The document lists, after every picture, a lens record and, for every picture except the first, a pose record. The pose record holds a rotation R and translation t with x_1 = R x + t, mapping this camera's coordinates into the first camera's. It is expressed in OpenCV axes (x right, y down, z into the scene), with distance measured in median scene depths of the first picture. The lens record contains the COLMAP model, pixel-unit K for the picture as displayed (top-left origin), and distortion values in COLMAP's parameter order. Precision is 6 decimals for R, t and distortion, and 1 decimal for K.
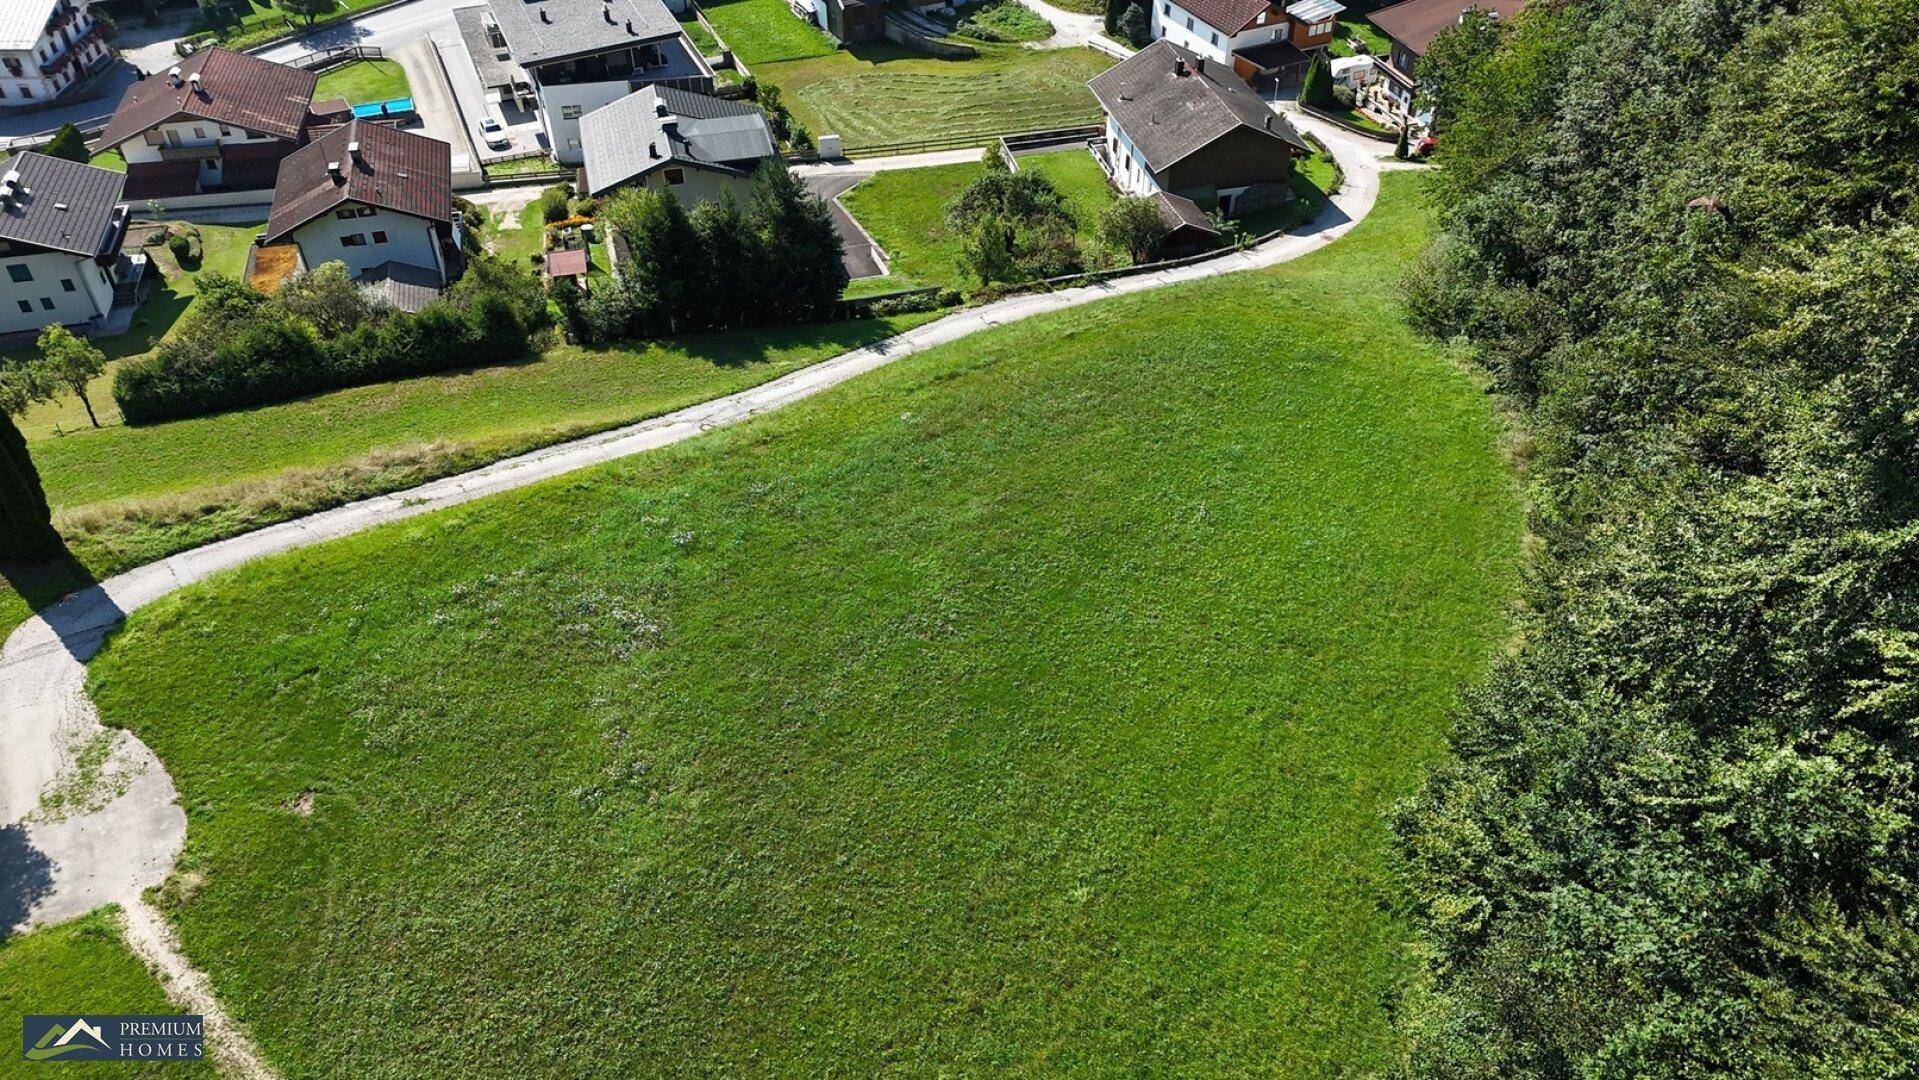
lens RADIAL K [[1421.0, 0, 970.1], [0, 1421.0, 544.3], [0, 0, 1]] dist [0.070024, -0.075000]
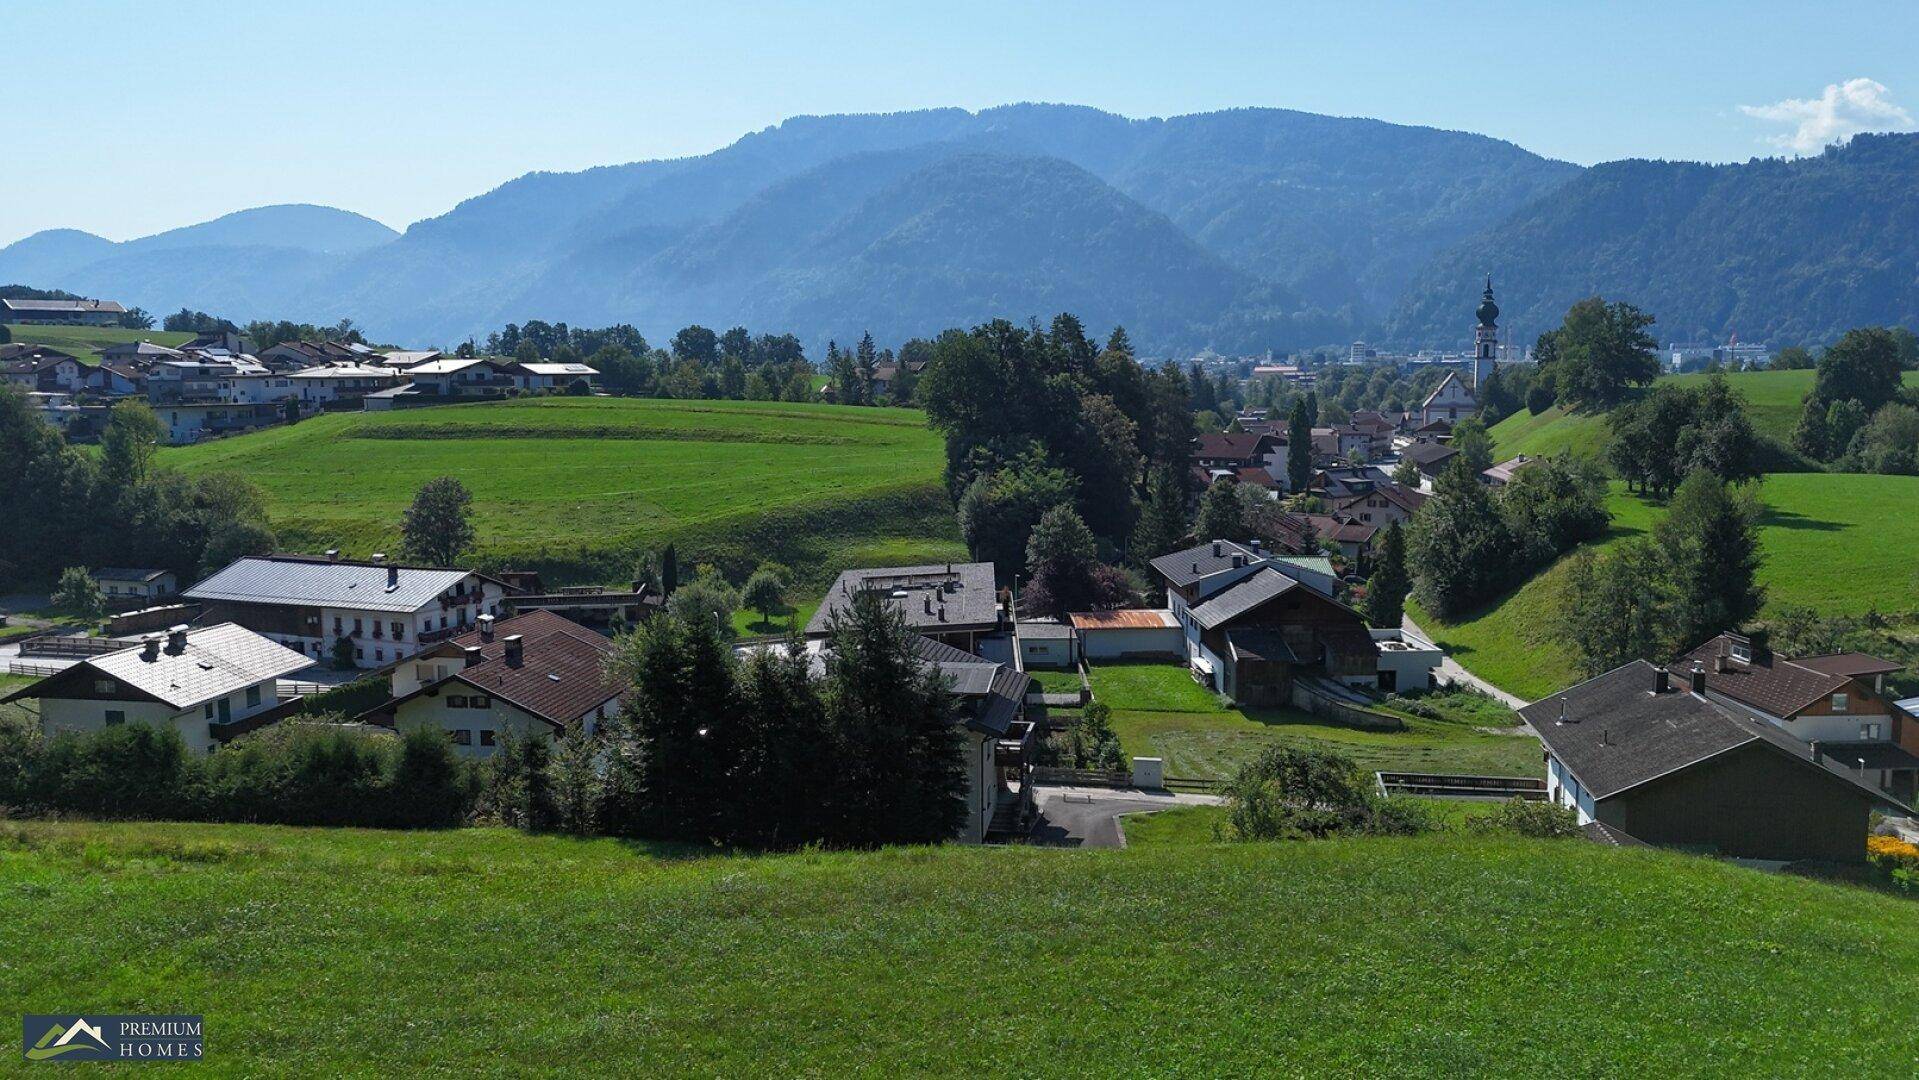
lens RADIAL K [[1414.7, 0, 967.4], [0, 1414.7, 536.8], [0, 0, 1]] dist [0.093471, -0.102183]
pose [[0.913358, 0.041558, -0.405030, 0.139106], [-0.260421, 0.824313, -0.502681, 0.019500], [0.312981, 0.564607, 0.763716, 0.434263]]
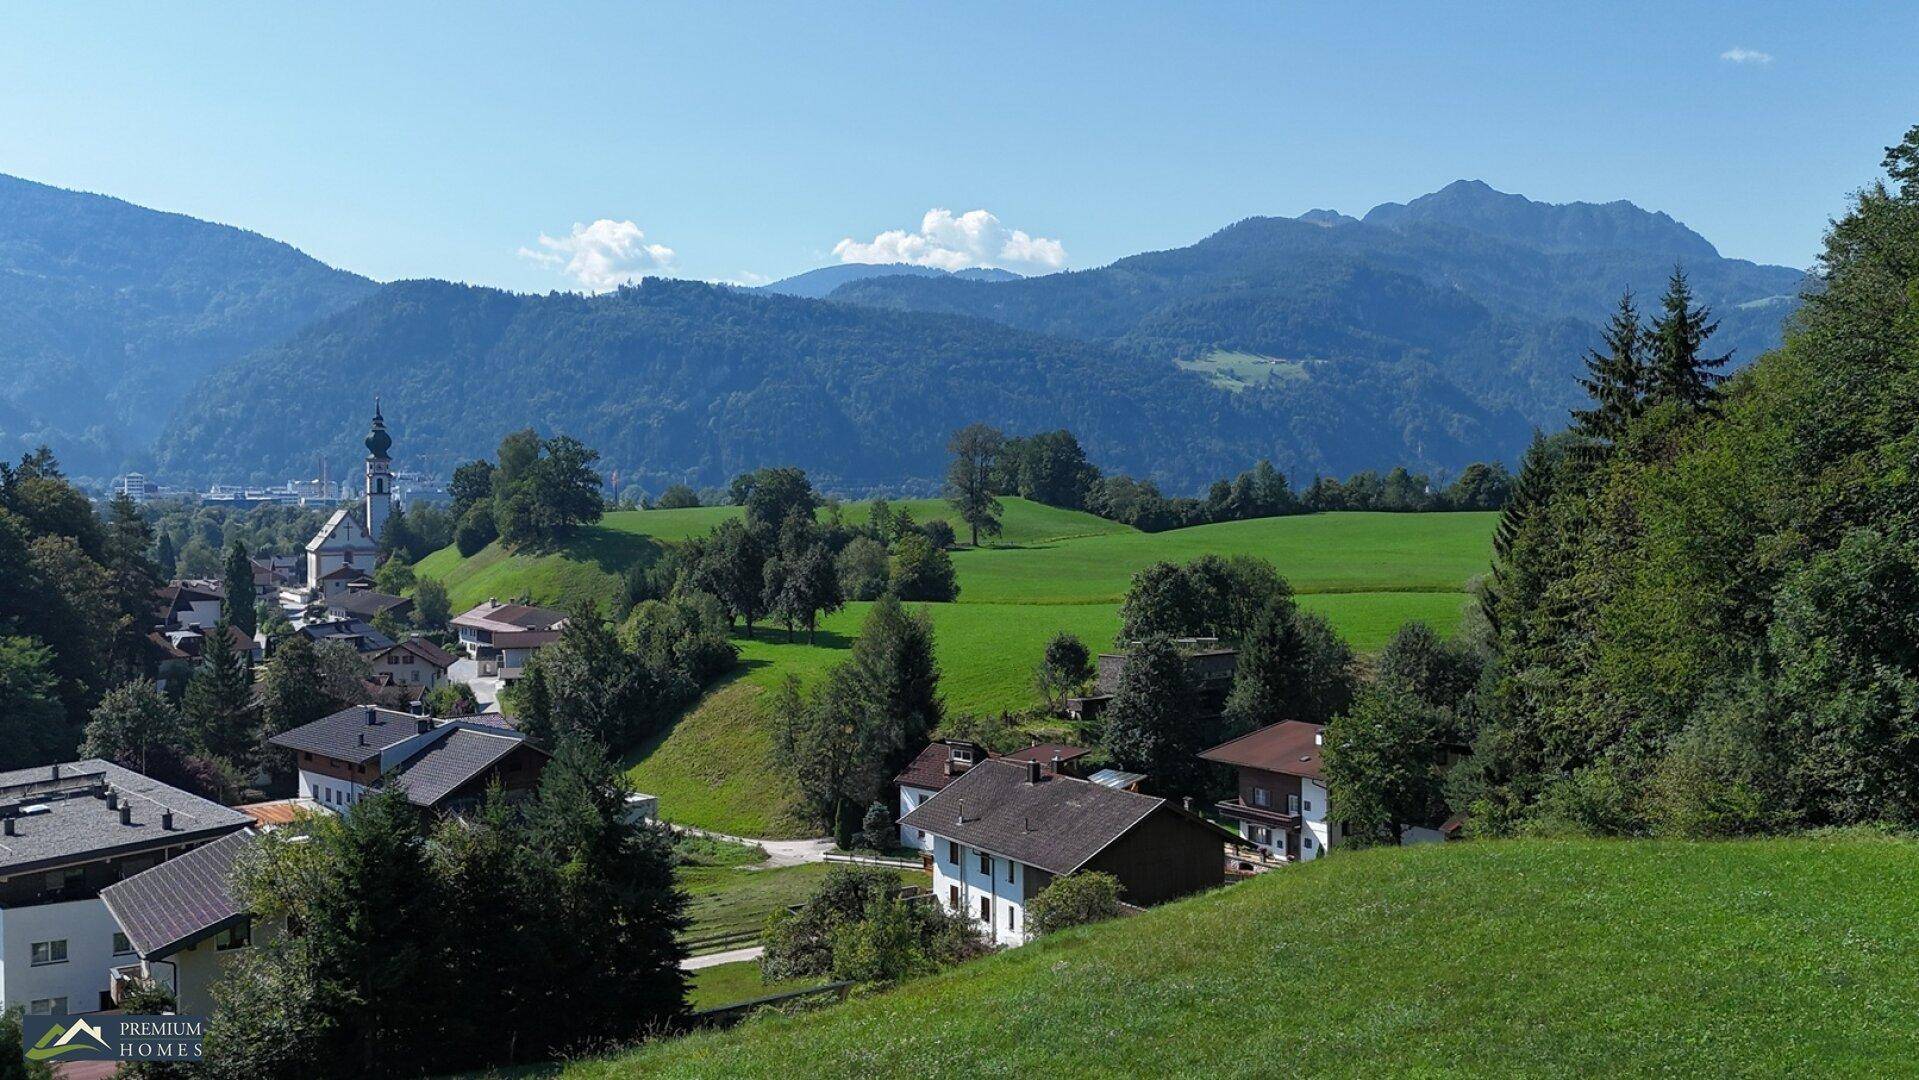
lens RADIAL K [[1678.5, 0, 970.0], [0, 1678.5, 538.0], [0, 0, 1]] dist [0.099191, -0.121539]
pose [[0.948862, -0.015262, 0.315323, -0.173138], [0.212014, 0.770868, -0.600676, 0.090510], [-0.233905, 0.636811, 0.734683, 0.356041]]
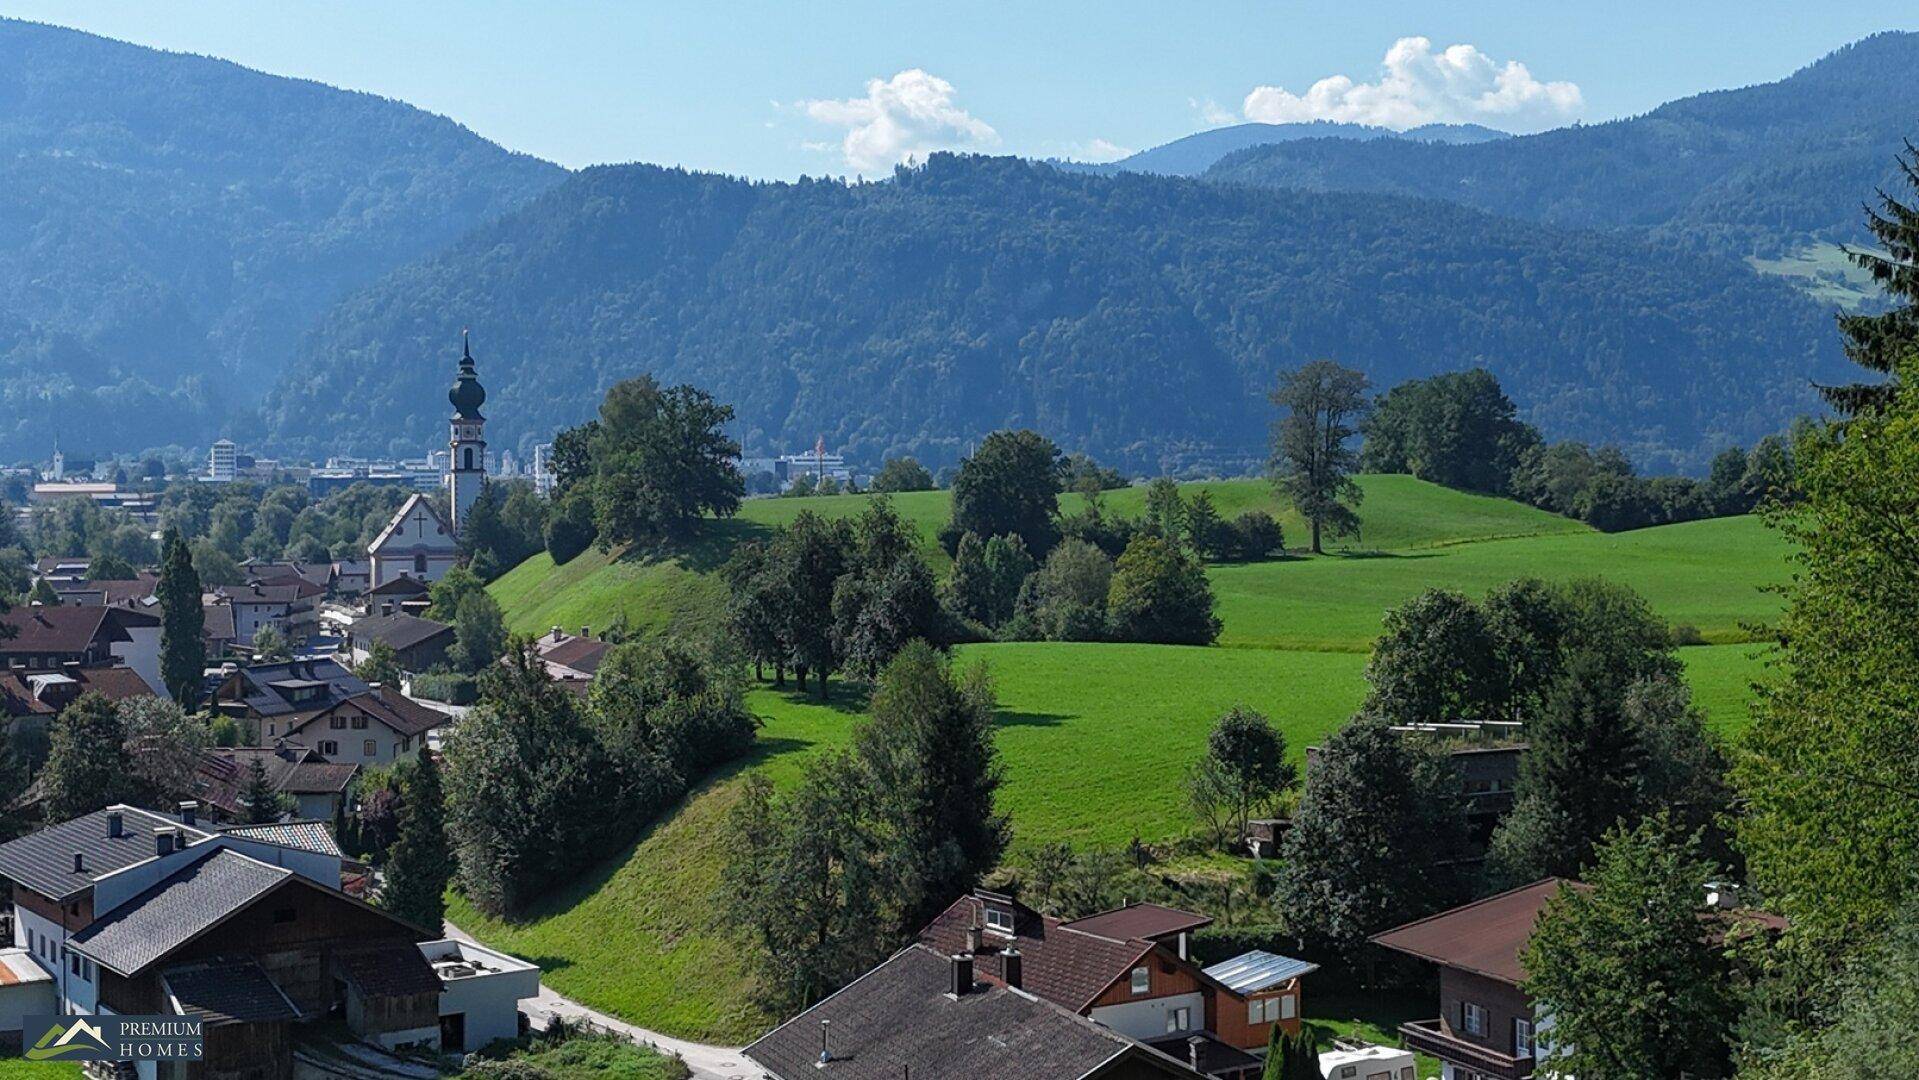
lens RADIAL K [[2486.3, 0, 972.5], [0, 2486.3, 534.4], [0, 0, 1]] dist [0.225319, -0.775134]
pose [[0.990275, -0.010429, 0.138734, 0.060063], [0.096206, 0.771668, -0.628707, 0.018756], [-0.100500, 0.635940, 0.765167, 0.435895]]
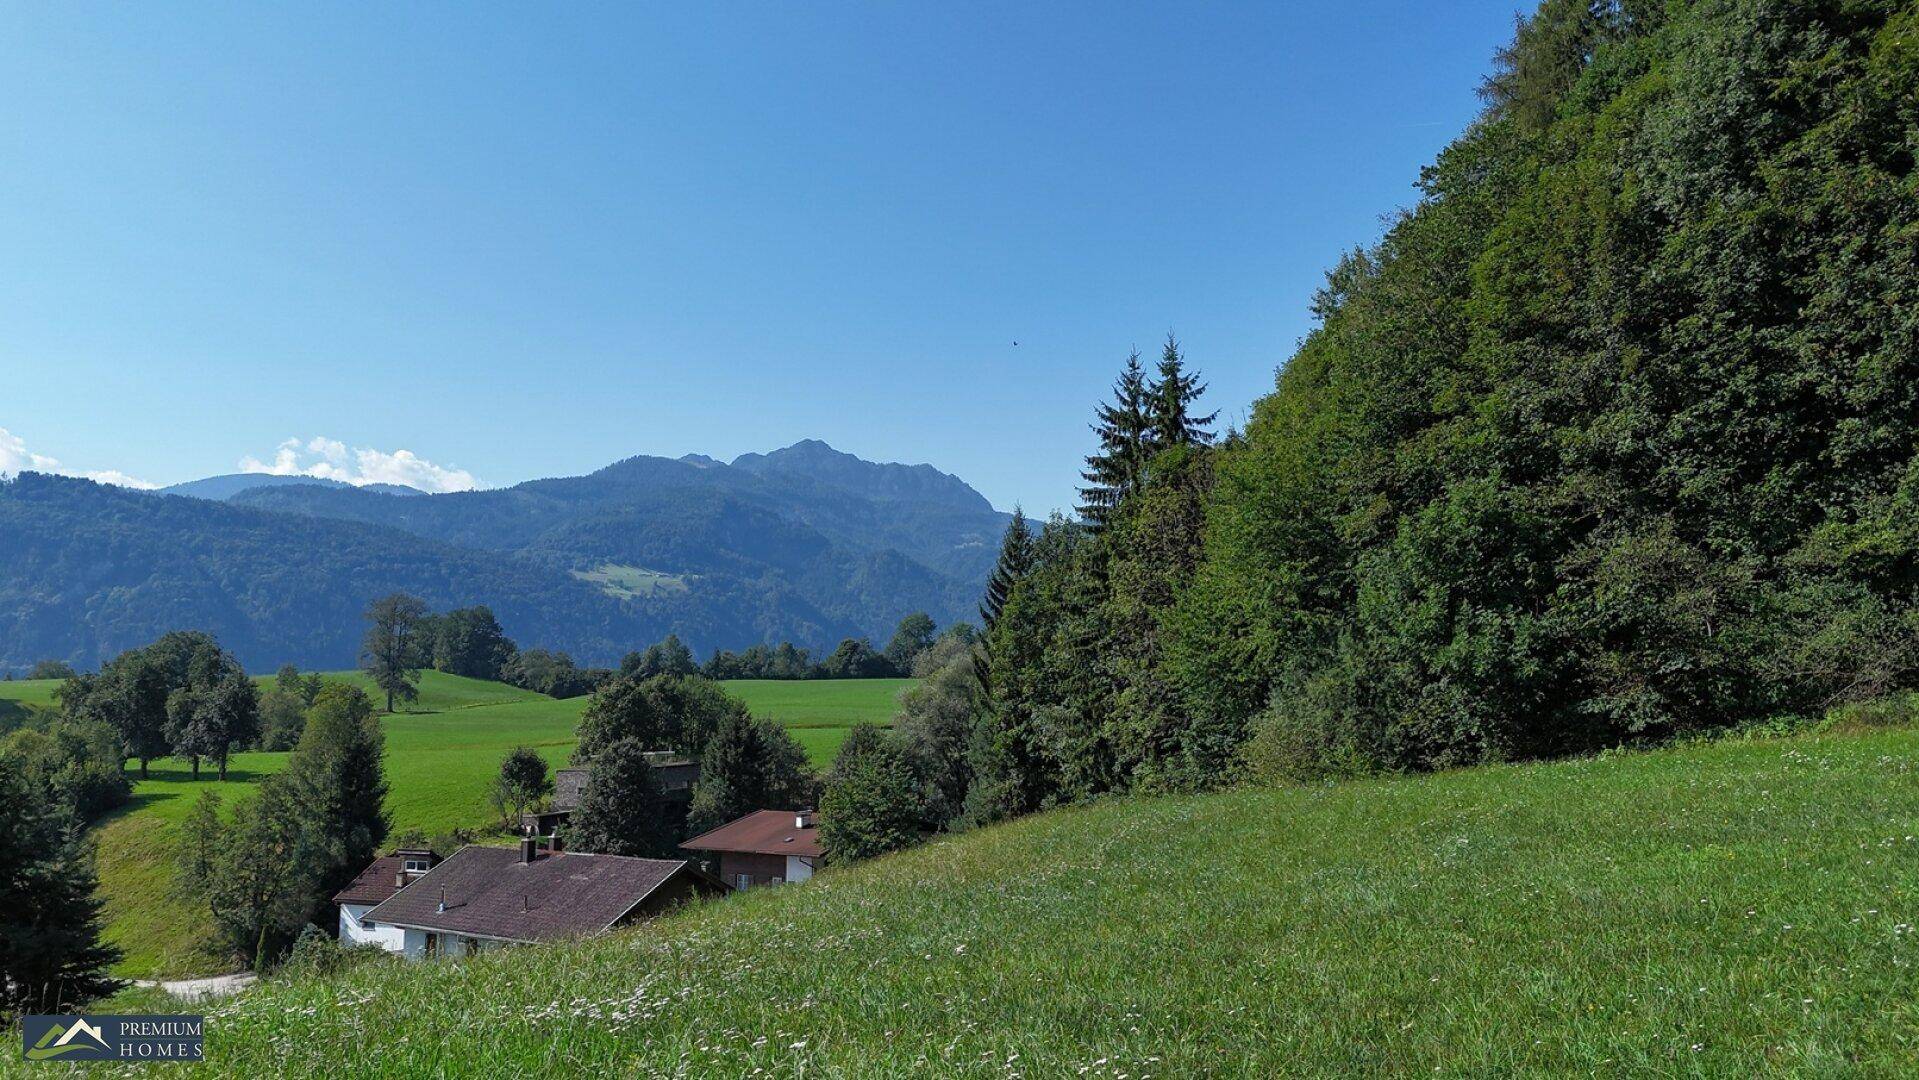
lens RADIAL K [[1409.8, 0, 974.2], [0, 1409.8, 540.5], [0, 0, 1]] dist [0.087720, -0.097155]
pose [[0.750506, 0.062735, 0.657879, -0.163847], [0.437498, 0.698946, -0.565748, 0.034654], [-0.495314, 0.712418, 0.497117, 0.538755]]
